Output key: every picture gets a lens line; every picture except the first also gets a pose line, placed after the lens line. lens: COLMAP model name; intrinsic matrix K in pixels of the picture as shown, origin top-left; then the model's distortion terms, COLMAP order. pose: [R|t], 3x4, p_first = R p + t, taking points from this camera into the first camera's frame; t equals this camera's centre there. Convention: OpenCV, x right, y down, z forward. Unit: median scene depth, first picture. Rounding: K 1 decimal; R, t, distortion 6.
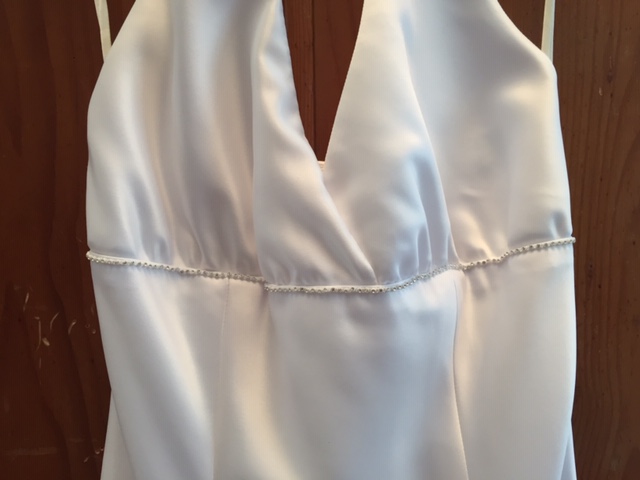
lens RADIAL K [[547.9, 0, 319.2], [0, 547.9, 241.8], [0, 0, 1]] dist [0.065391, -0.045438]
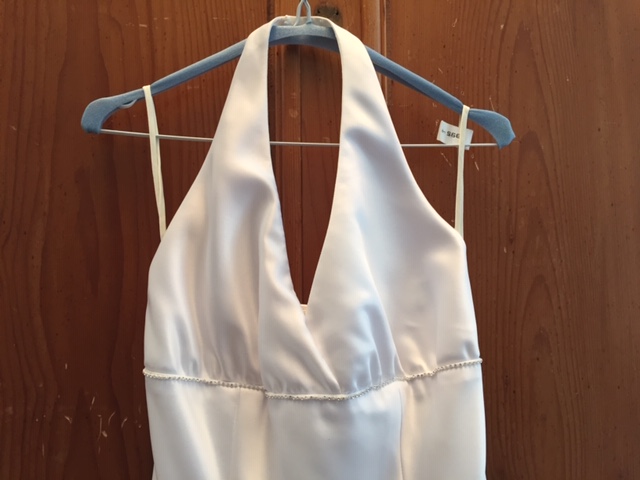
lens RADIAL K [[547.9, 0, 321.7], [0, 547.9, 241.4], [0, 0, 1]] dist [0.065391, -0.045438]
pose [[0.999965, 0.000664, -0.008321, 0.058617], [-0.001885, 0.989039, -0.147640, -0.097304], [0.008131, 0.147650, 0.989006, -0.464750]]
